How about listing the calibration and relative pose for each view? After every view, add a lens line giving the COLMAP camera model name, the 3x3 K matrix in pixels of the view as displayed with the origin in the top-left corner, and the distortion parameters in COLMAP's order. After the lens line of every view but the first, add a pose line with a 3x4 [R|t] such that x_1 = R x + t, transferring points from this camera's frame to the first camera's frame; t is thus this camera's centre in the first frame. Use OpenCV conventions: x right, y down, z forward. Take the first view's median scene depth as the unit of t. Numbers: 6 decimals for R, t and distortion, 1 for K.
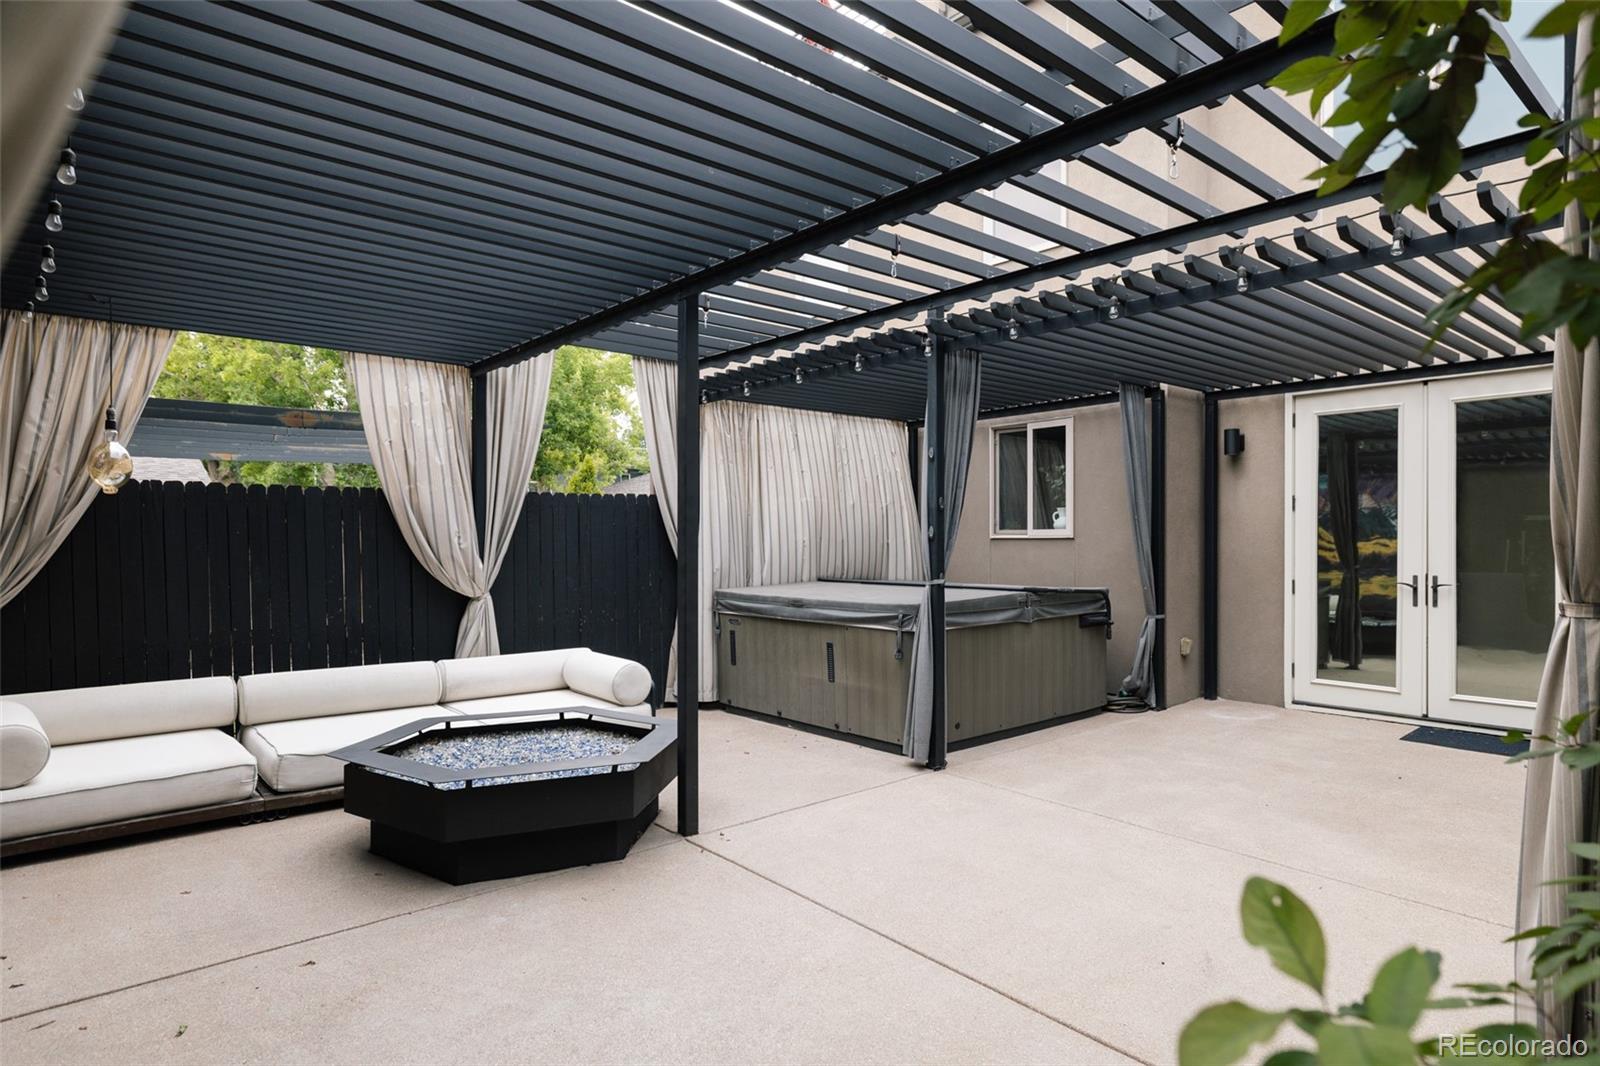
lens RADIAL K [[899.9, 0, 803.7], [0, 899.9, 542.0], [0, 0, 1]] dist [0.035708, -0.000271]
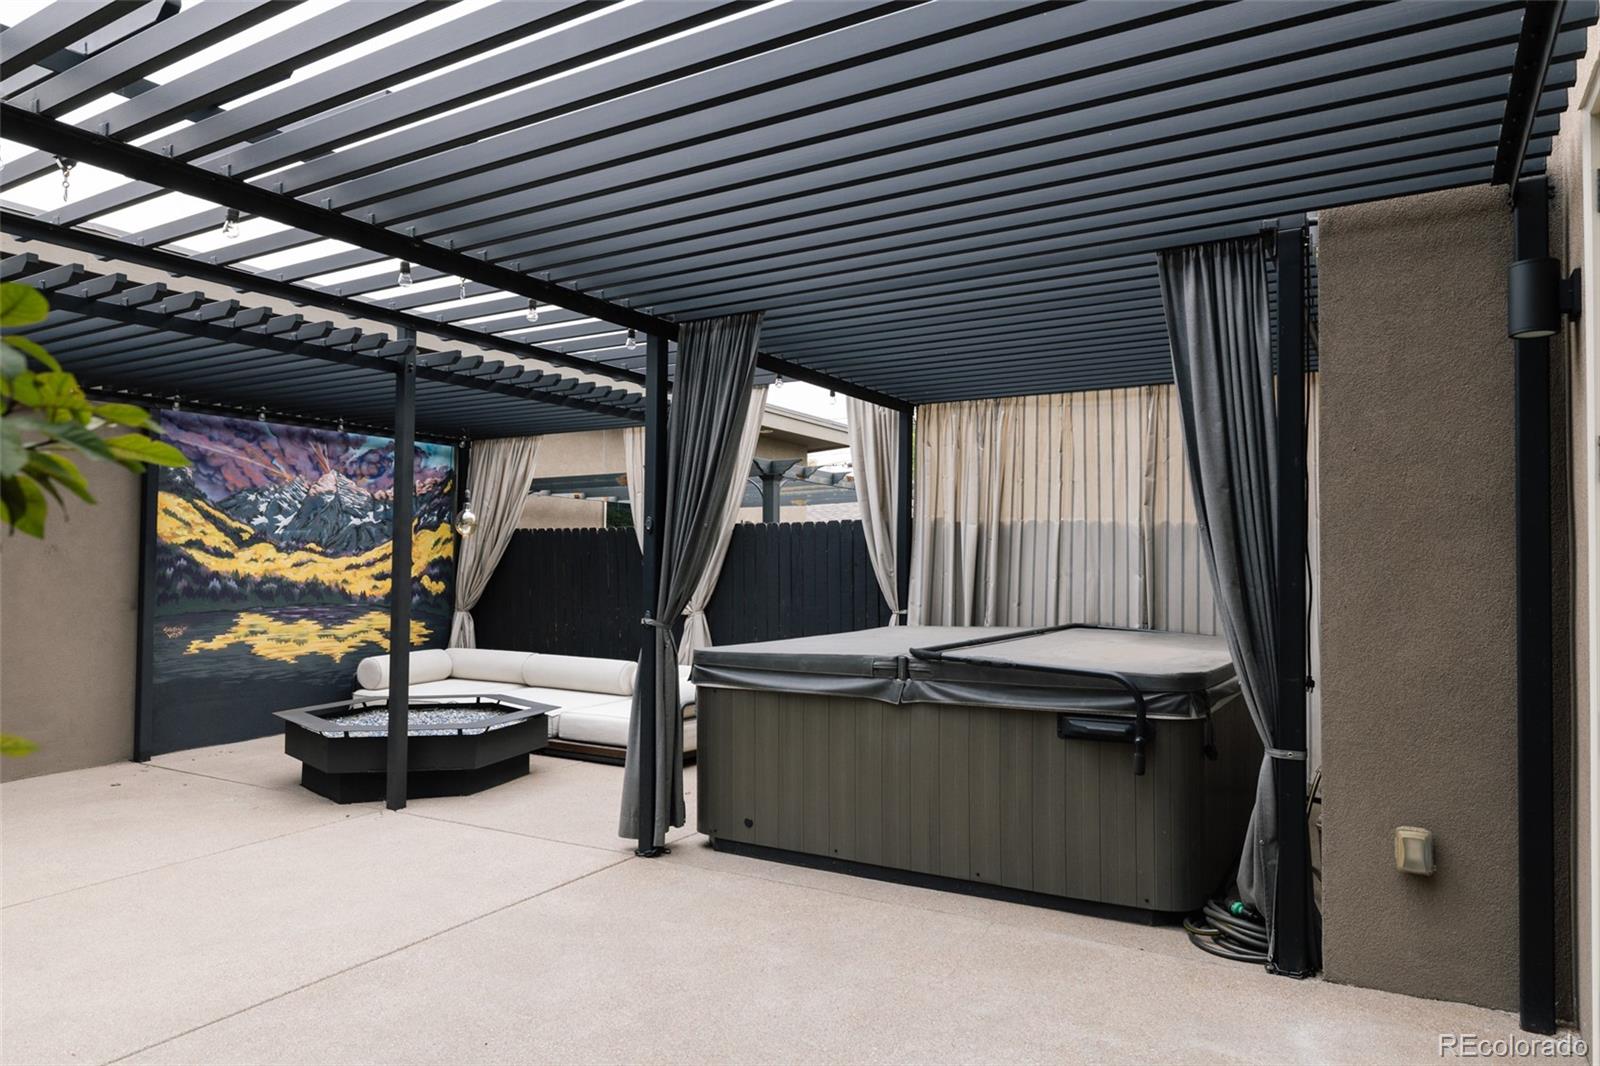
lens RADIAL K [[904.4, 0, 811.2], [0, 904.4, 540.4], [0, 0, 1]] dist [-0.003512, -0.001174]
pose [[0.363094, -0.019852, -0.931541, 0.823767], [-0.006704, 0.999691, -0.023917, -0.009208], [0.931728, 0.014929, 0.362849, 0.723818]]
